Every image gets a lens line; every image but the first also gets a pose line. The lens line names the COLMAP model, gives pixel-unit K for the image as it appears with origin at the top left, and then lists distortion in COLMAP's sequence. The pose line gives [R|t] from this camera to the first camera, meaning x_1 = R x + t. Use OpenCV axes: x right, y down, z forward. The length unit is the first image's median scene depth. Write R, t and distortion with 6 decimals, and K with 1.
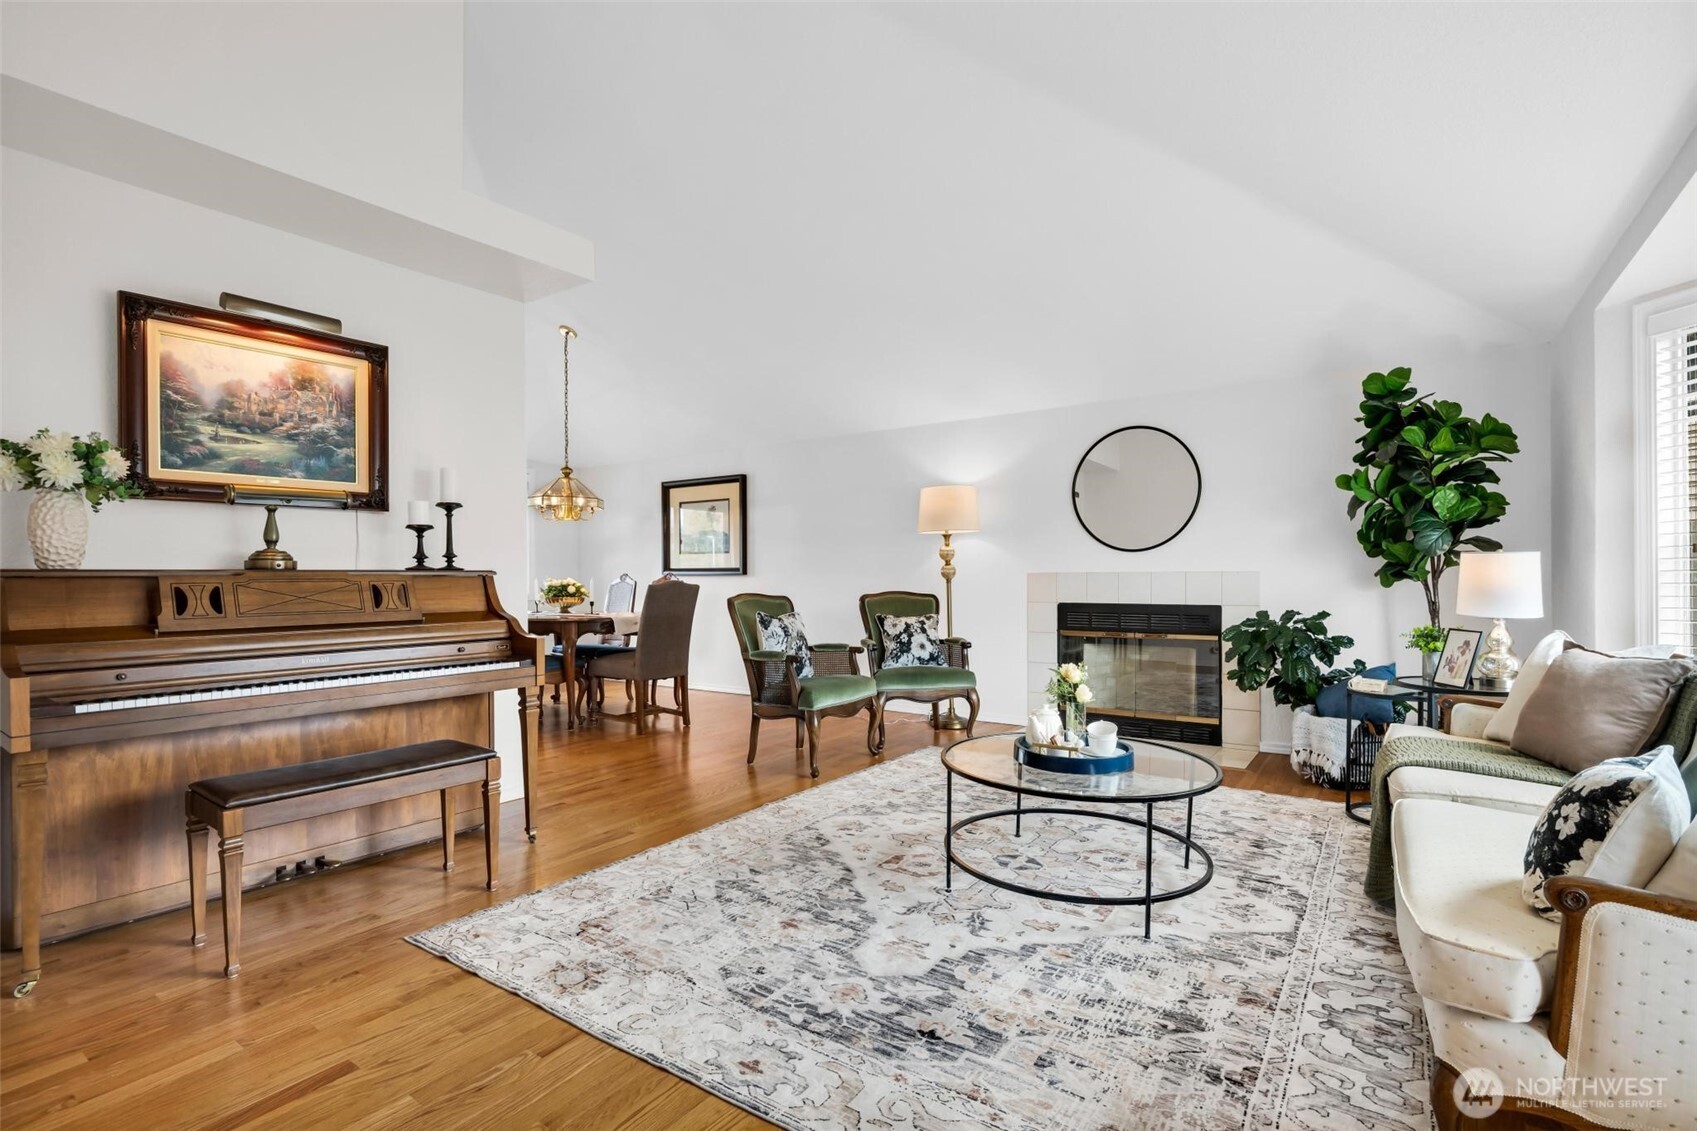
lens RADIAL K [[795.2, 0, 849.5], [0, 795.2, 553.3], [0, 0, 1]] dist [-0.013371, -0.000331]
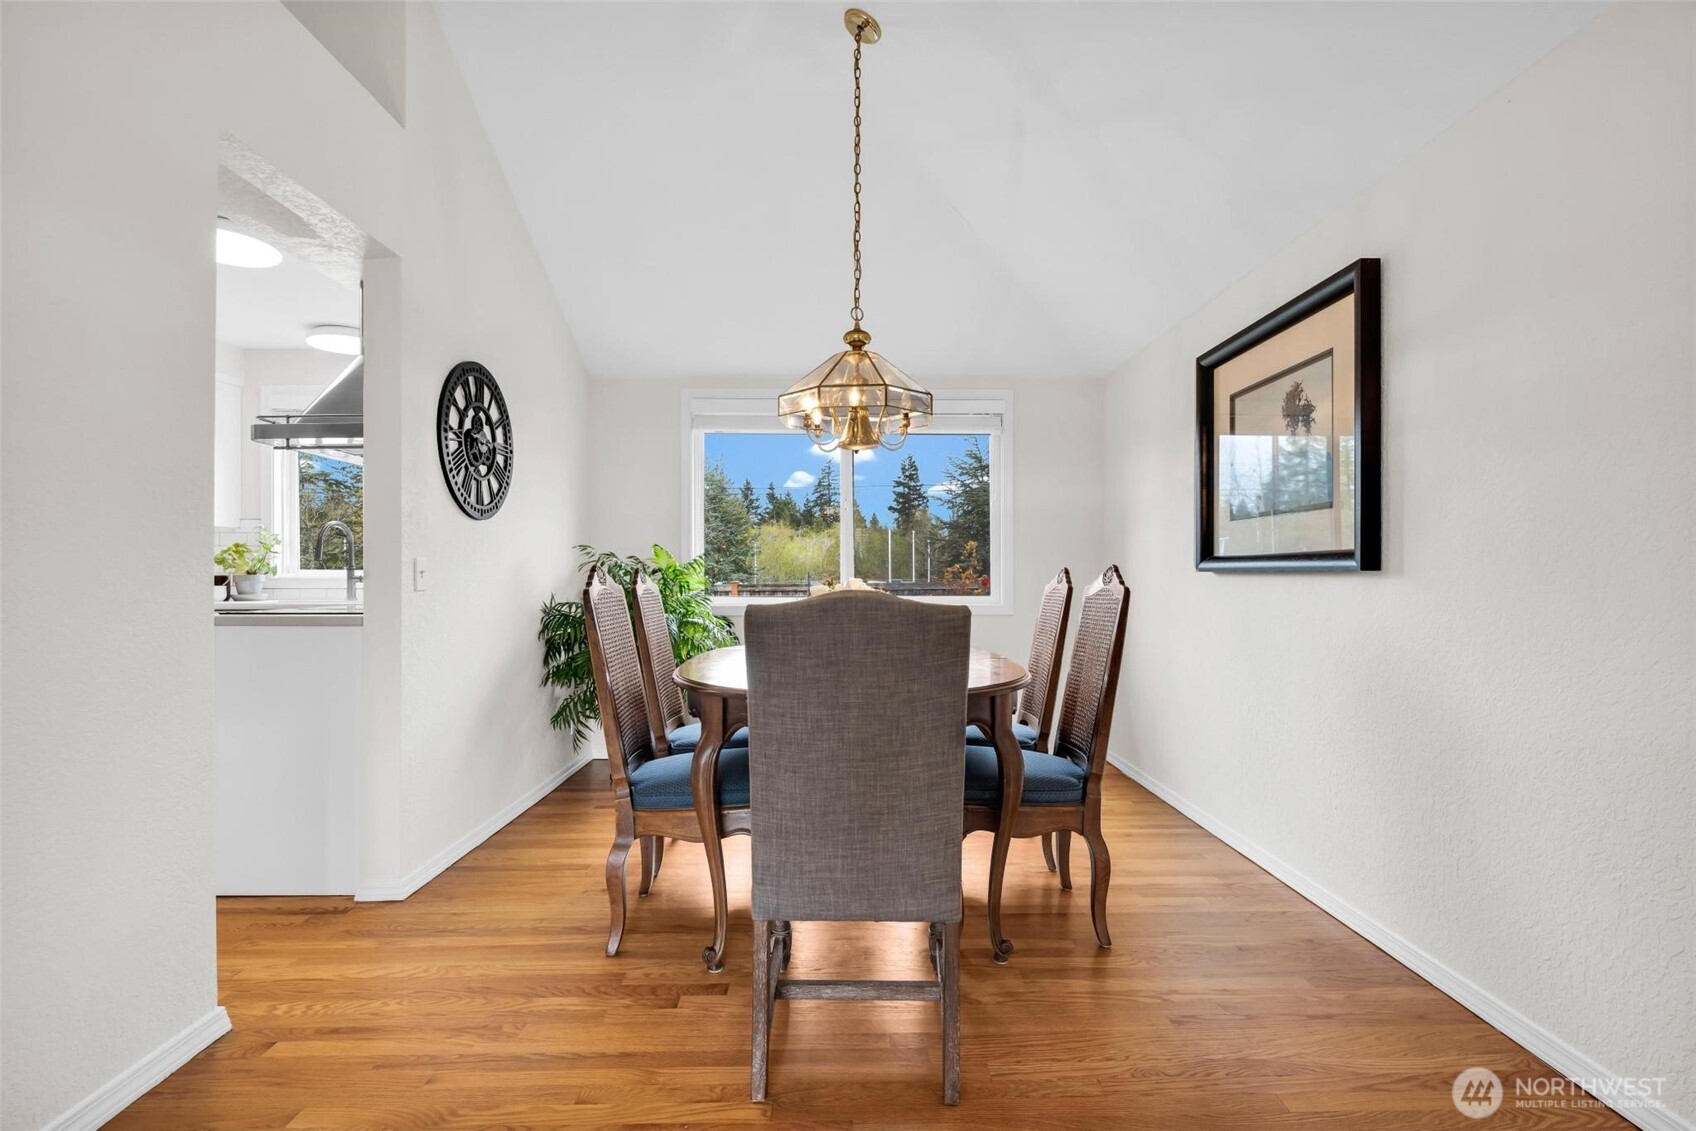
lens RADIAL K [[791.5, 0, 854.8], [0, 791.5, 578.0], [0, 0, 1]] dist [-0.016119, -0.000443]
pose [[0.595565, 0.009490, -0.803251, -0.000831], [0.022981, 0.999320, 0.028845, 0.015361], [0.802978, -0.035639, 0.594942, 0.637254]]
